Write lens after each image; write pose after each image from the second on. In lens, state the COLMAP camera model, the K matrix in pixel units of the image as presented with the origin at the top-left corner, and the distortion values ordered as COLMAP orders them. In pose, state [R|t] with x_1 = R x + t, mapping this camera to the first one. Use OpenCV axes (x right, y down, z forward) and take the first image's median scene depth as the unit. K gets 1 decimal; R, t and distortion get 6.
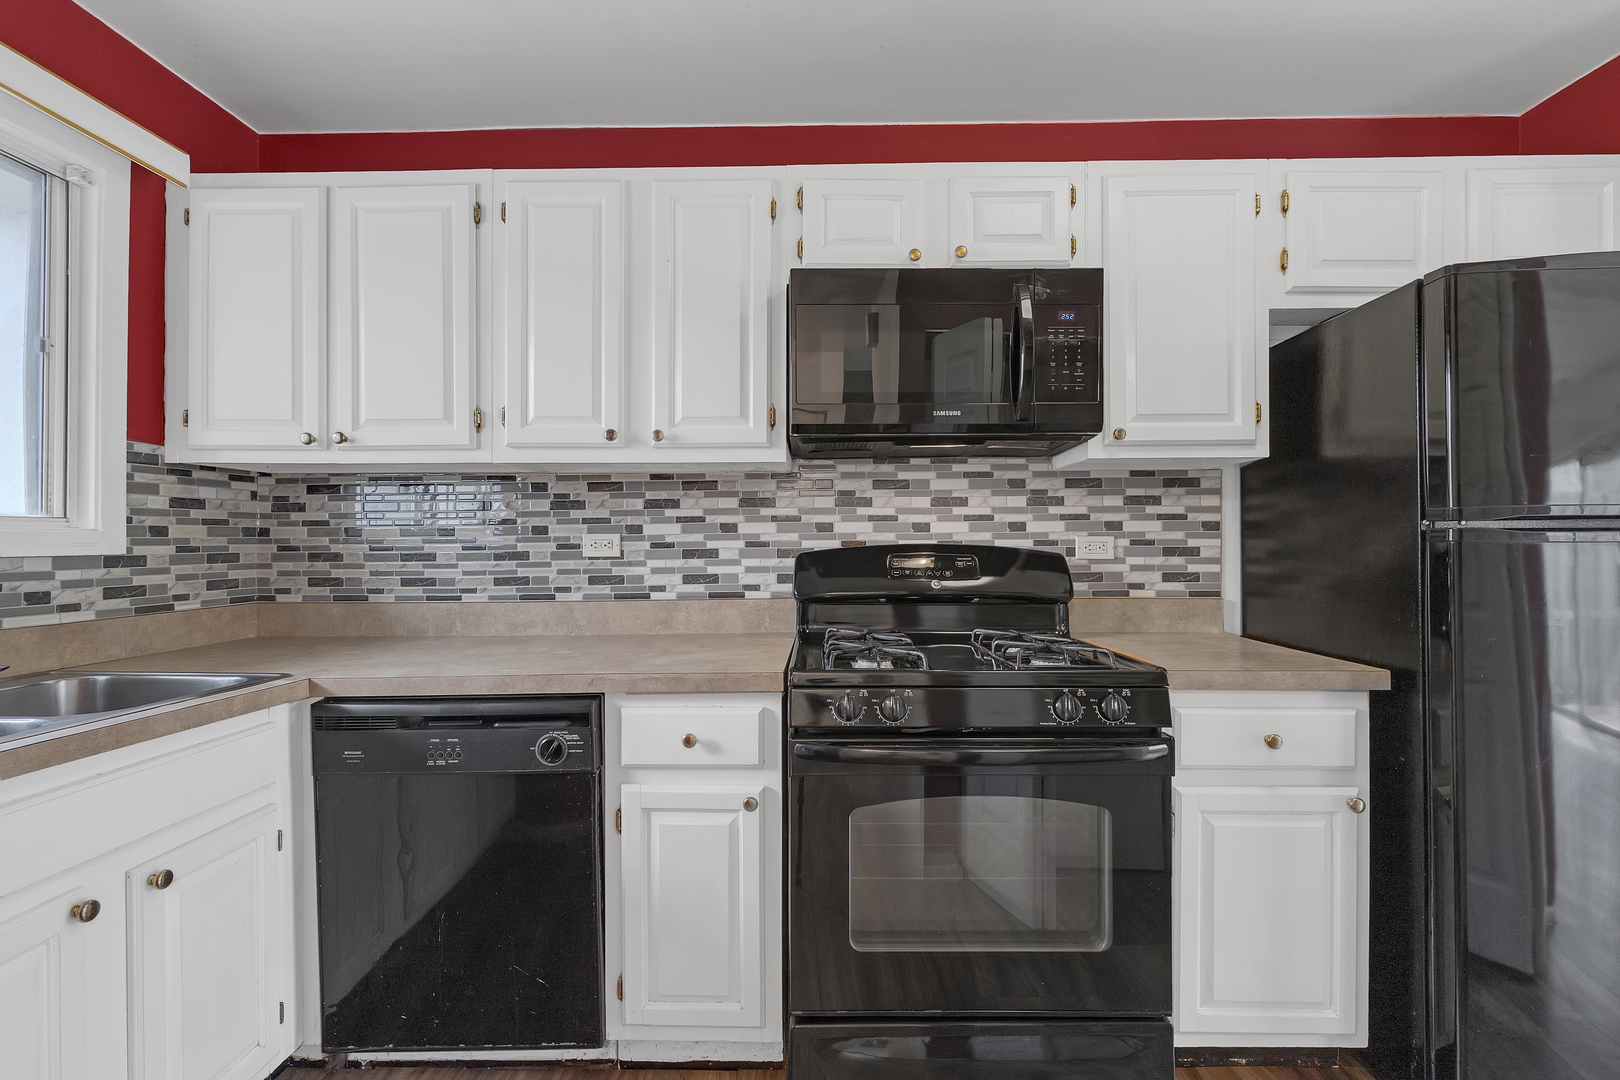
lens RADIAL K [[707.1, 0, 786.9], [0, 707.1, 543.6], [0, 0, 1]] dist [-0.000146, 0.000054]
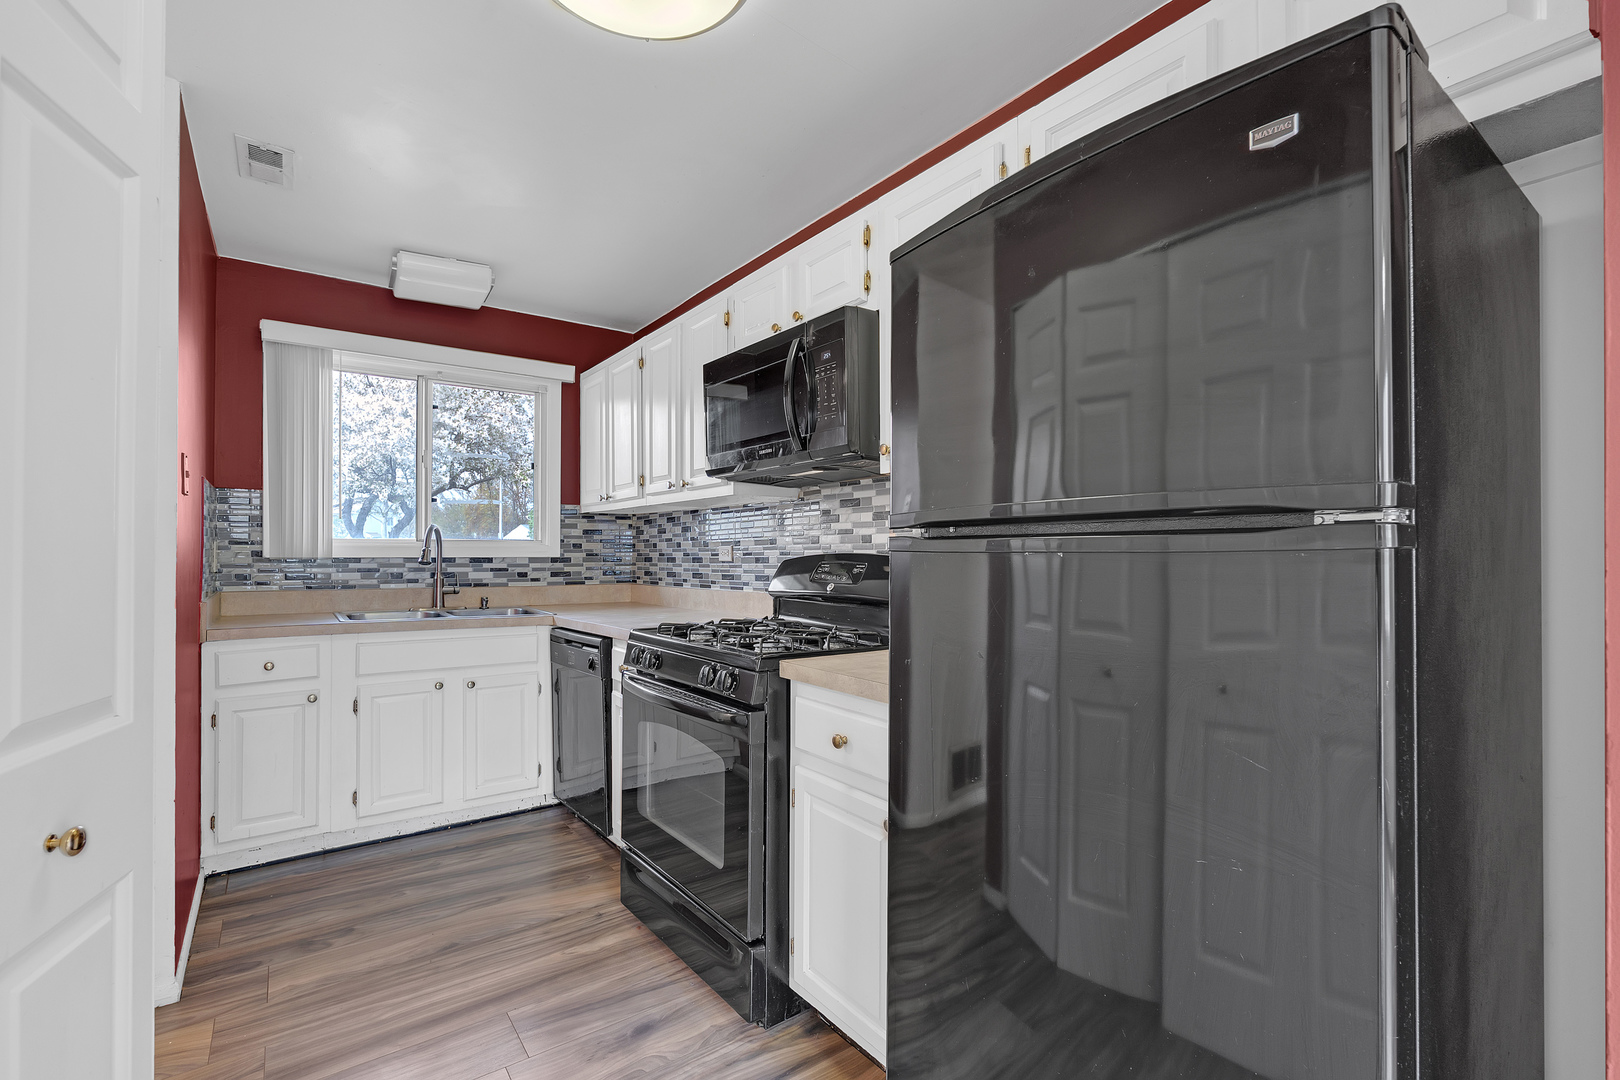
lens RADIAL K [[707.1, 0, 786.9], [0, 707.1, 543.6], [0, 0, 1]] dist [-0.000146, 0.000054]
pose [[0.597342, -0.006883, -0.801957, 1.135920], [-0.000422, 0.999960, -0.008896, -0.006105], [0.801987, 0.005652, 0.597315, 0.237730]]
